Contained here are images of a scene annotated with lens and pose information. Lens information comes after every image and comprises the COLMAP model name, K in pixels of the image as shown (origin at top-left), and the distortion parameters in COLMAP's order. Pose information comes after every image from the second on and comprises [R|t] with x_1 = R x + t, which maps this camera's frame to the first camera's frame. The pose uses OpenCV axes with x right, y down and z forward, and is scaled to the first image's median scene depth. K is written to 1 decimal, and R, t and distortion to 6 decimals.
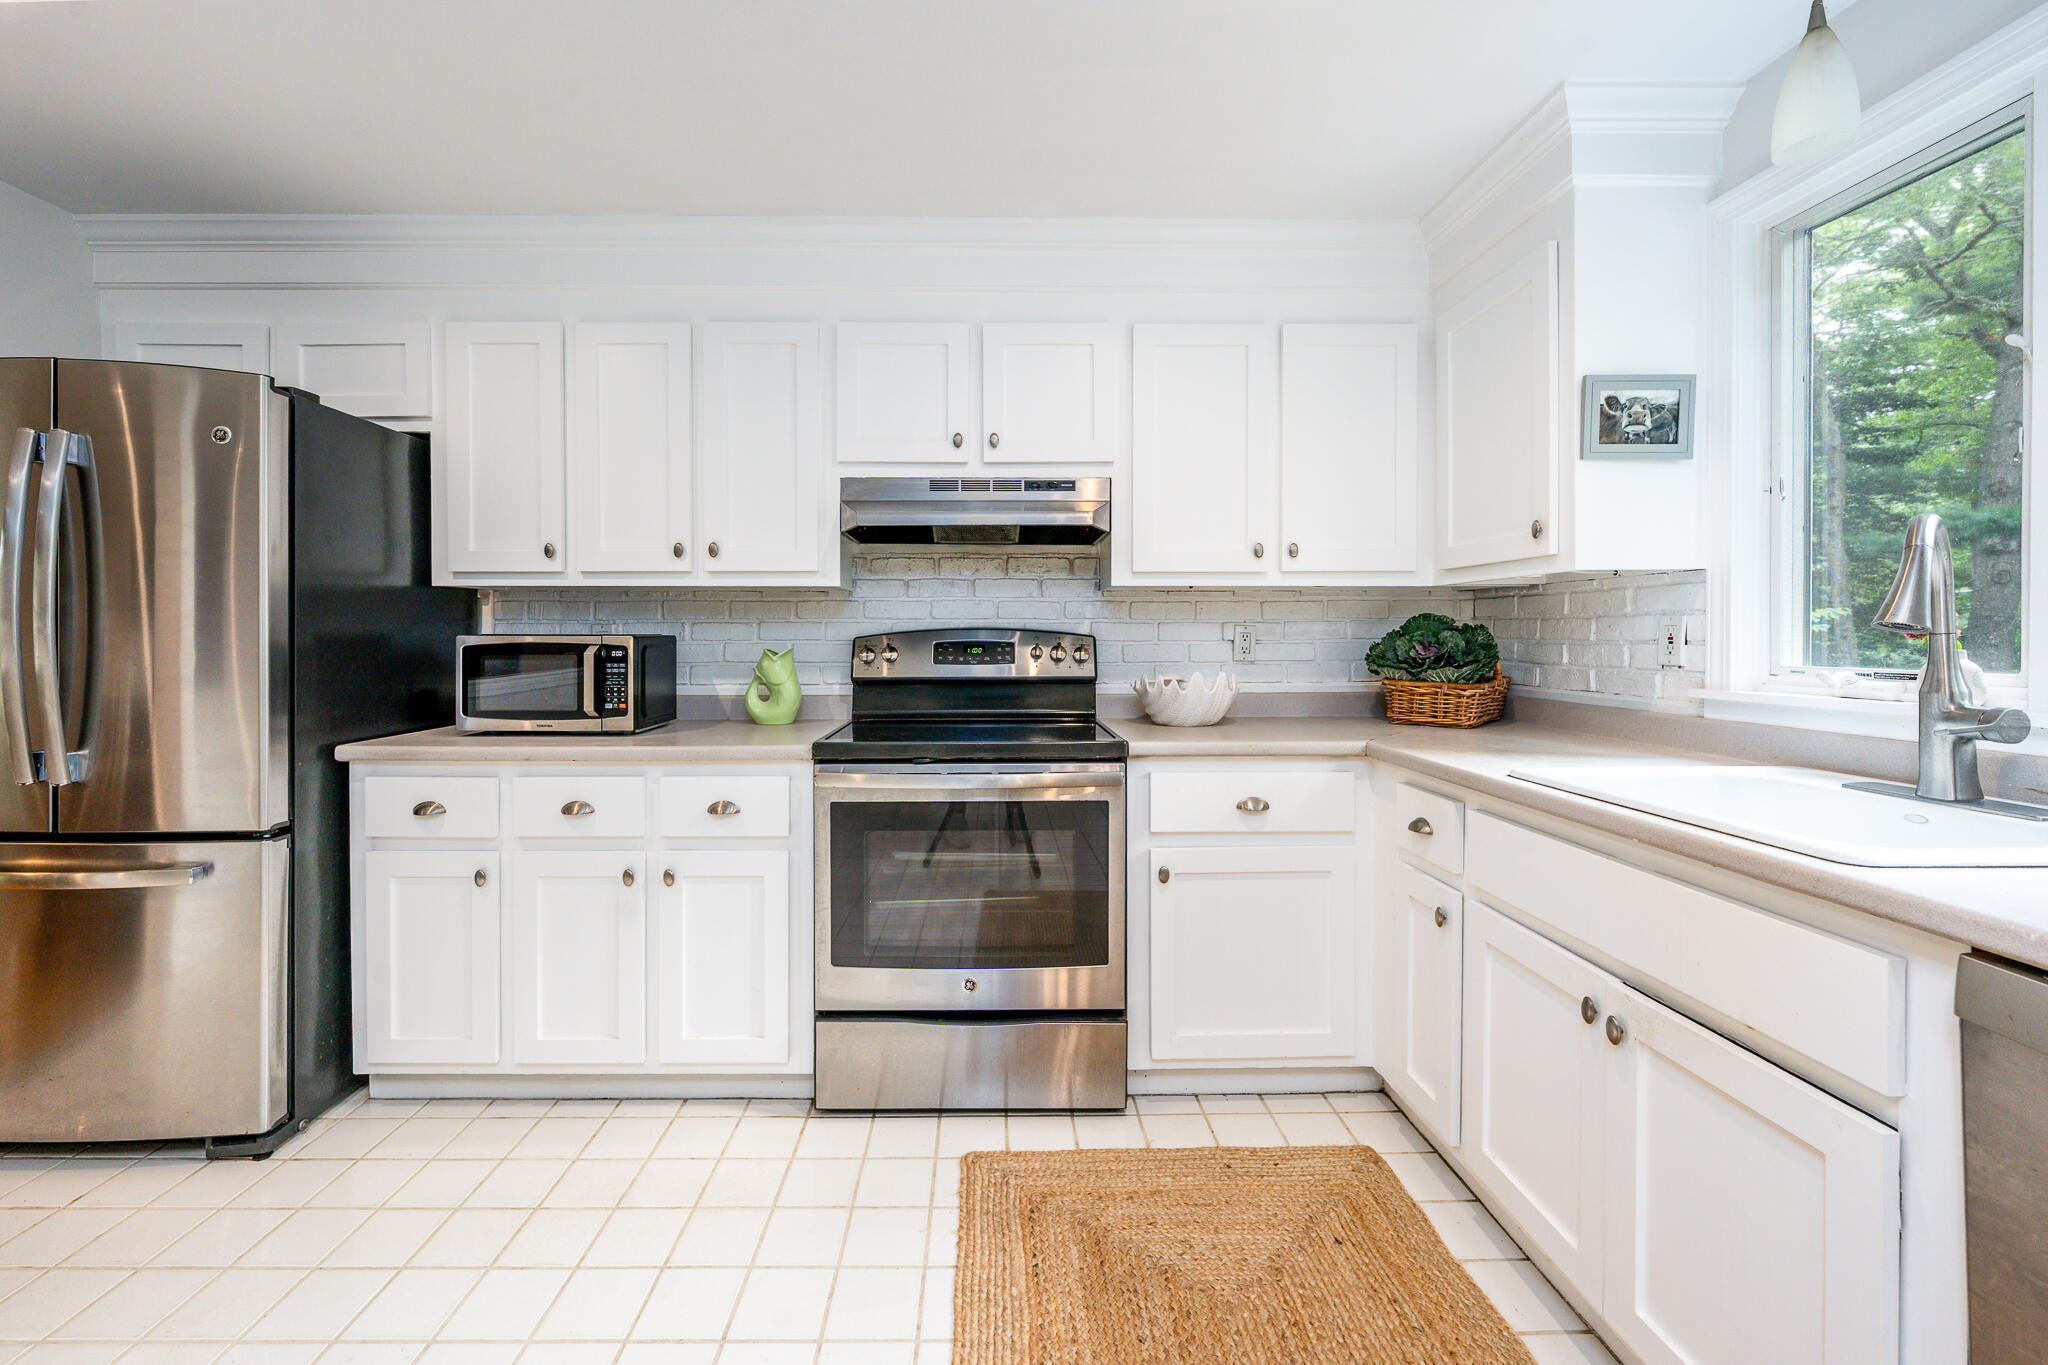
lens RADIAL K [[825.8, 0, 1015.0], [0, 825.8, 644.4], [0, 0, 1]] dist [0.001341, -0.000539]
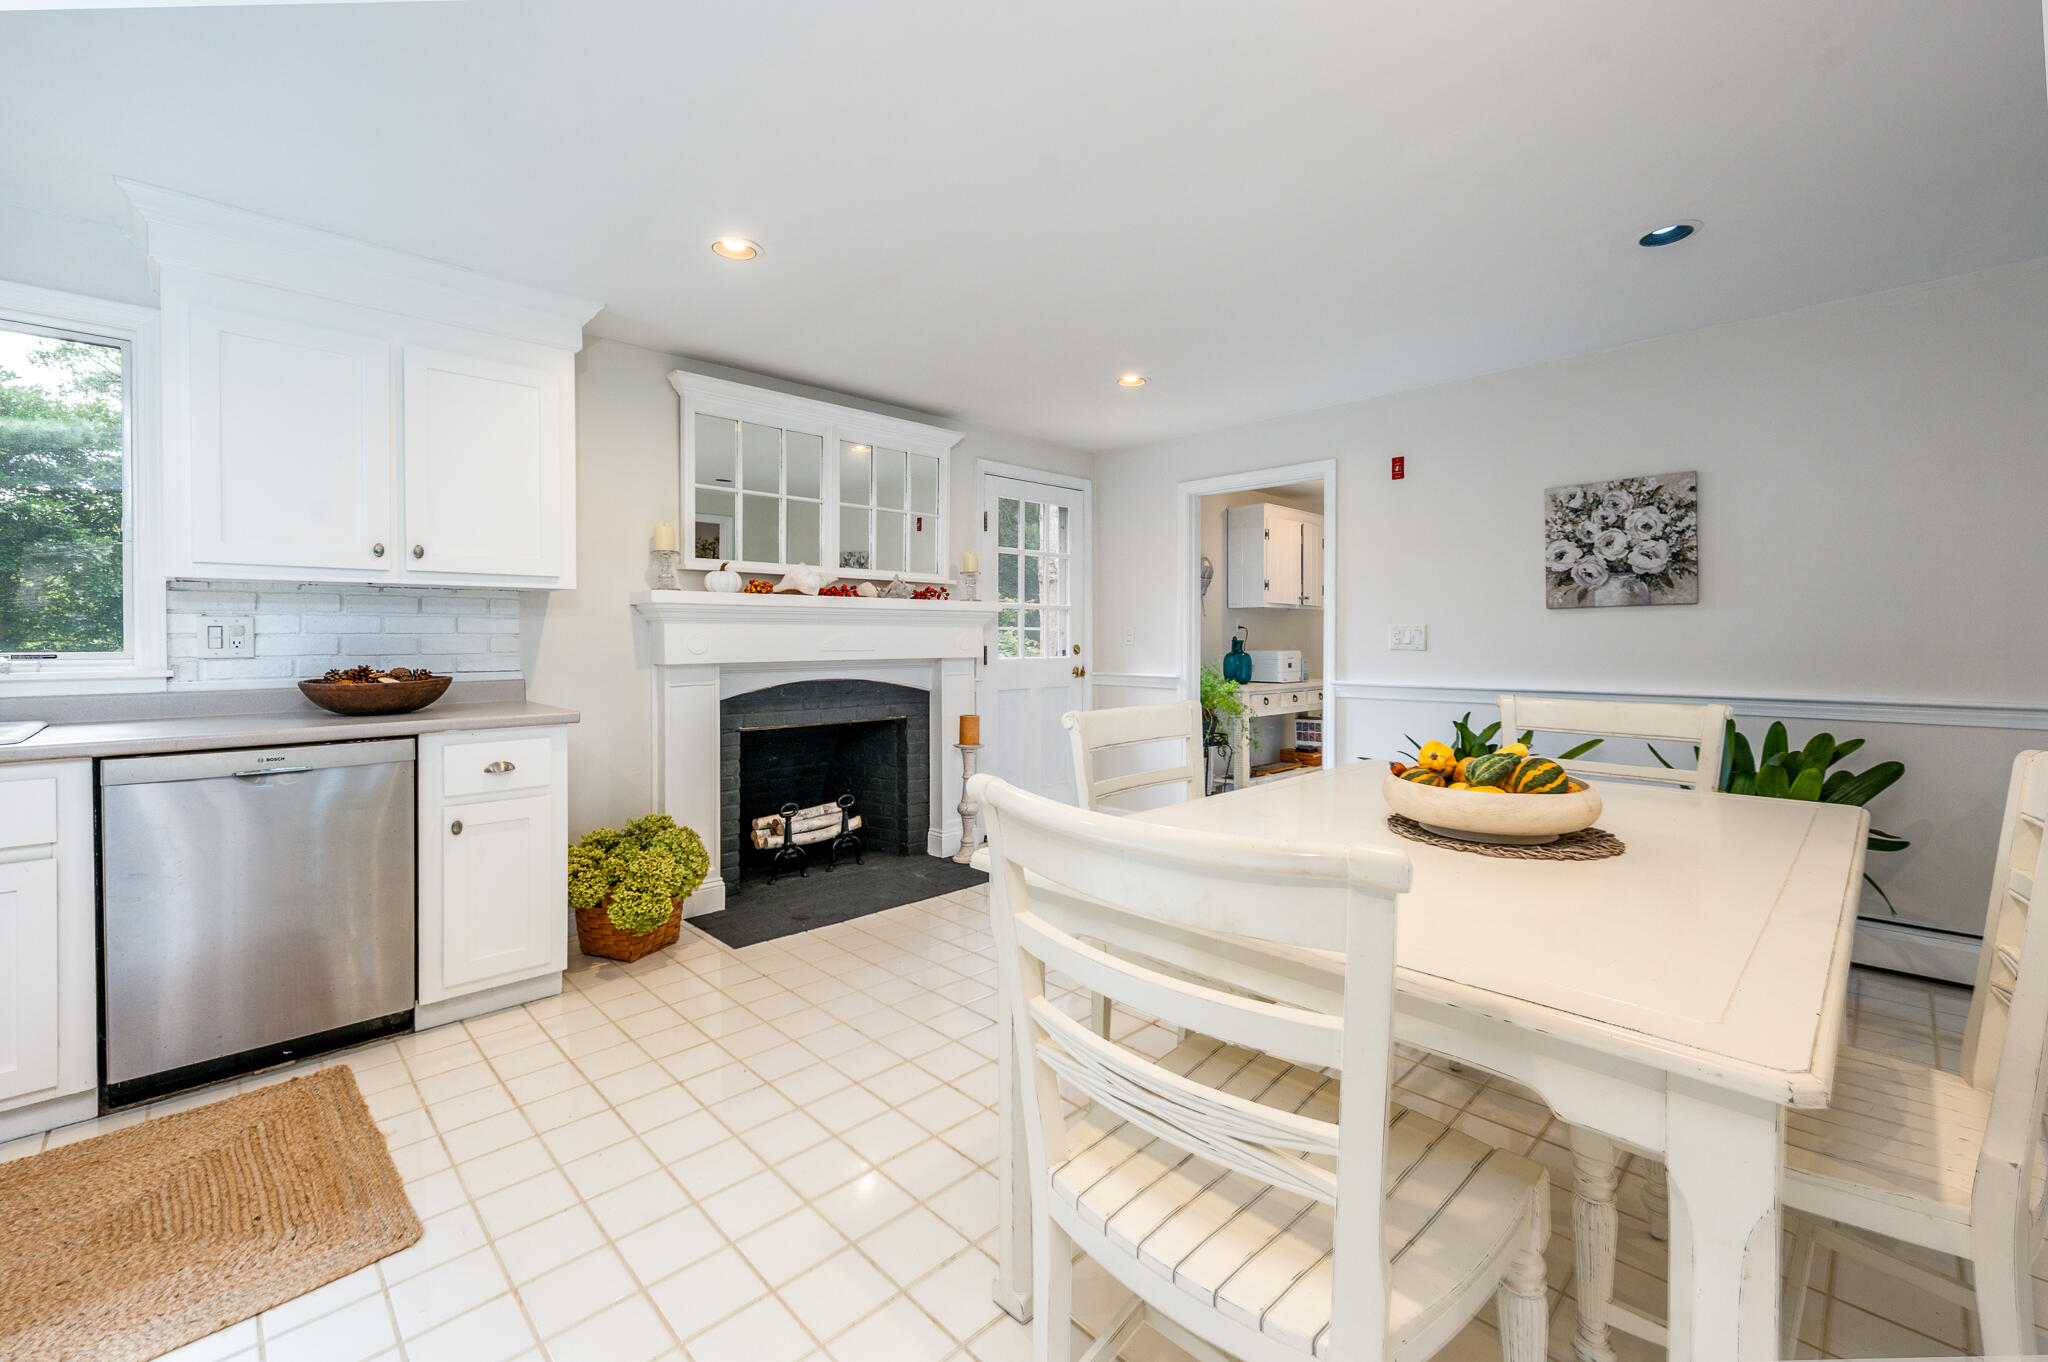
lens RADIAL K [[838.6, 0, 1016.1], [0, 838.6, 642.1], [0, 0, 1]] dist [0.000934, -0.000538]
pose [[-0.688205, -0.003842, 0.725506, -0.992568], [0.009748, 0.999847, 0.014542, 0.007201], [-0.725451, 0.017080, -0.688062, 0.286469]]
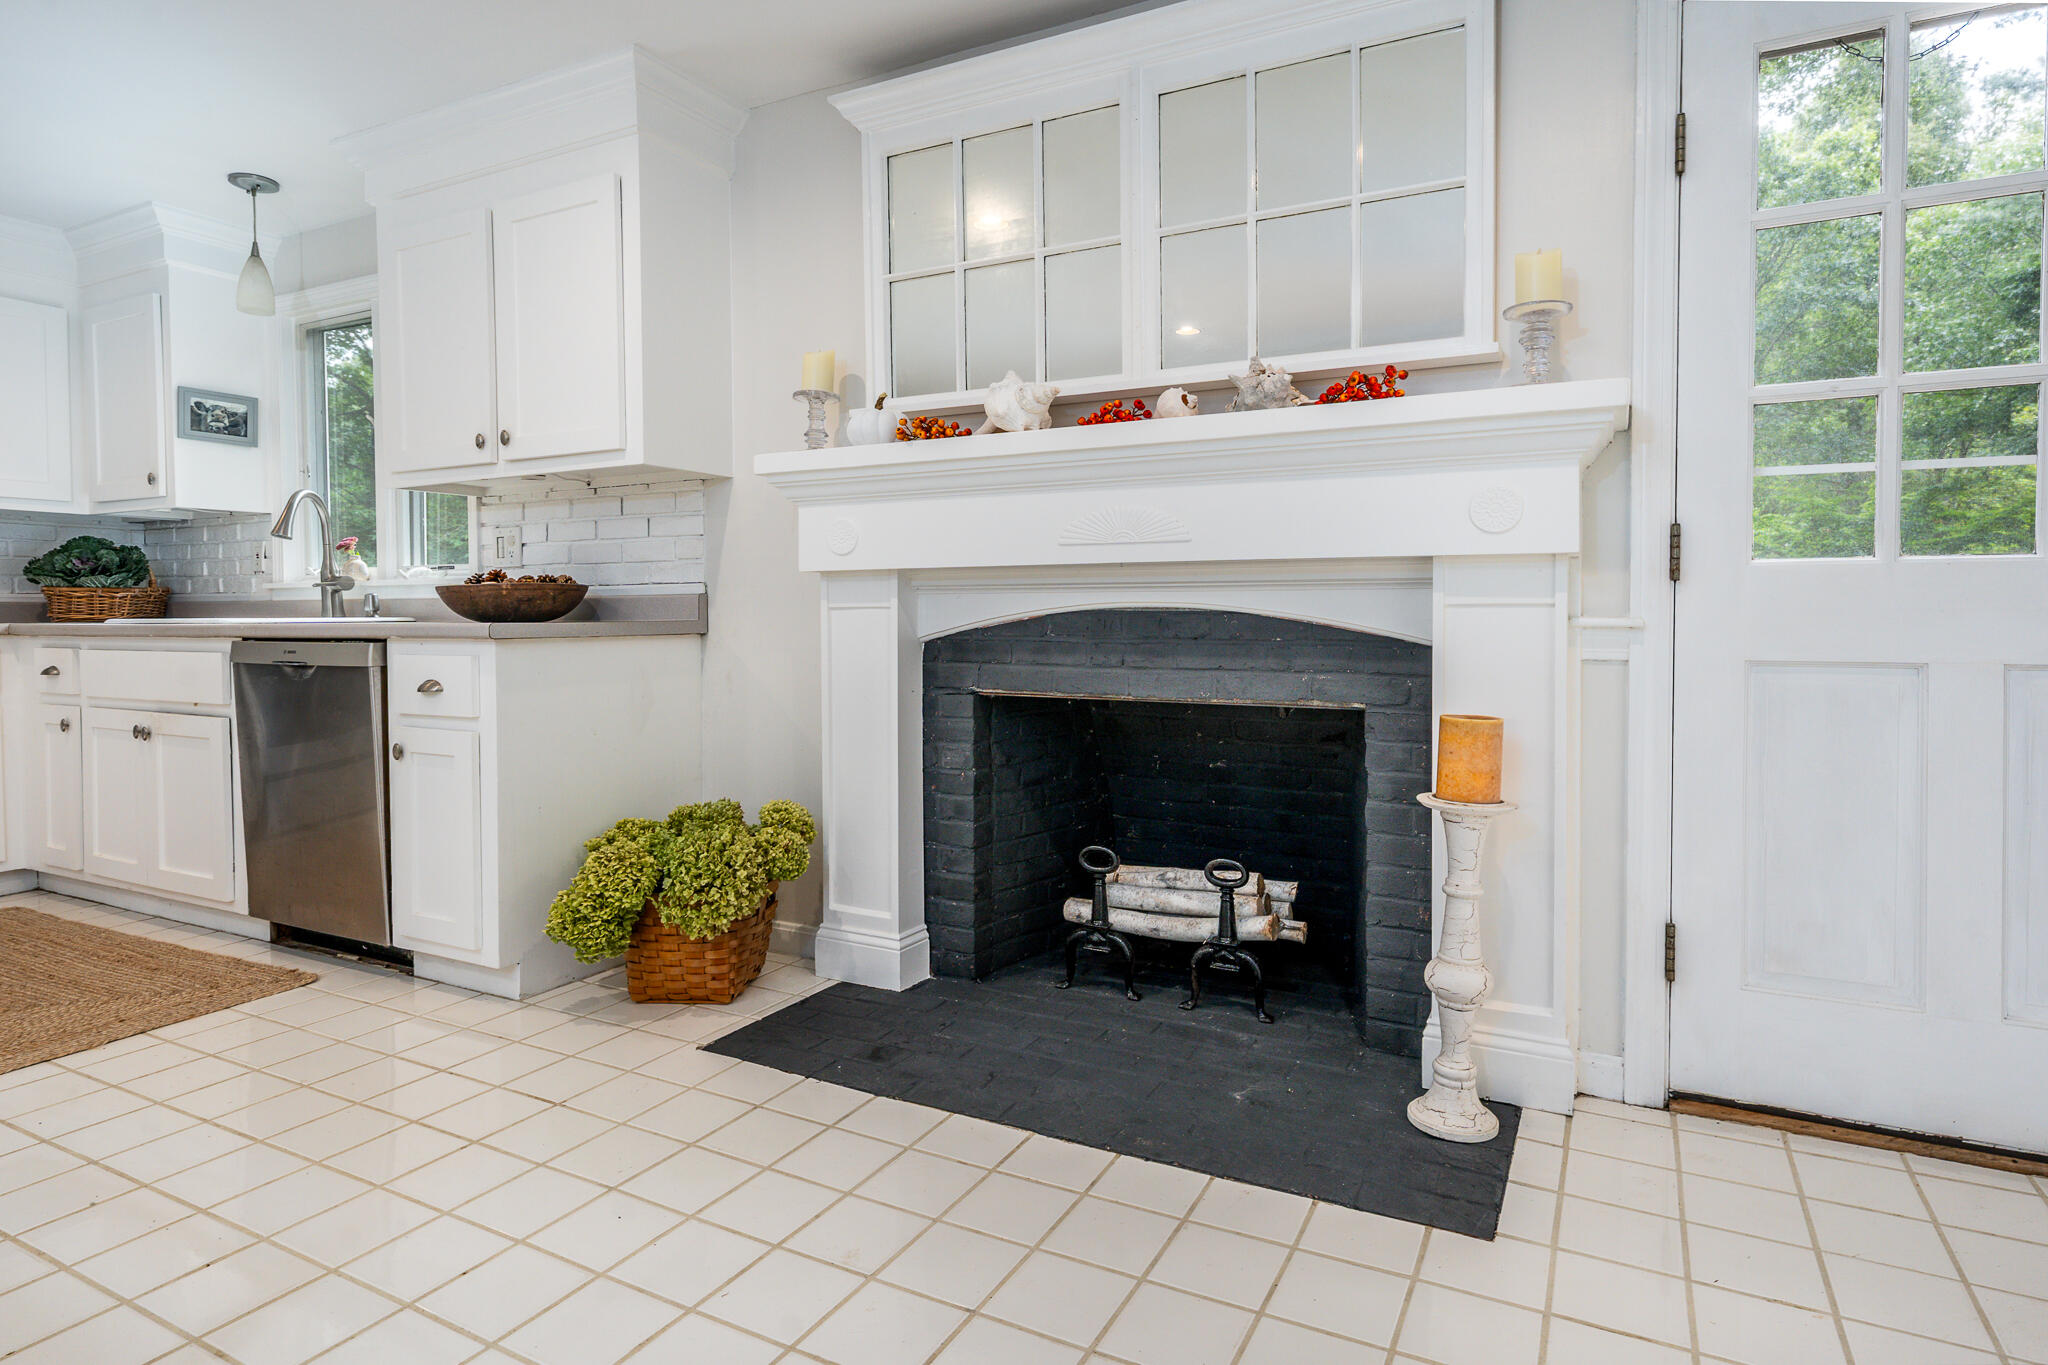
lens RADIAL K [[1042.3, 0, 1059.4], [0, 1042.3, 631.3], [0, 0, 1]] dist [0.015361, 0.000132]
pose [[0.456322, -0.016971, 0.889653, -0.319659], [0.015827, 0.999815, 0.010954, 0.138159], [-0.889674, 0.009082, 0.456506, -1.285019]]
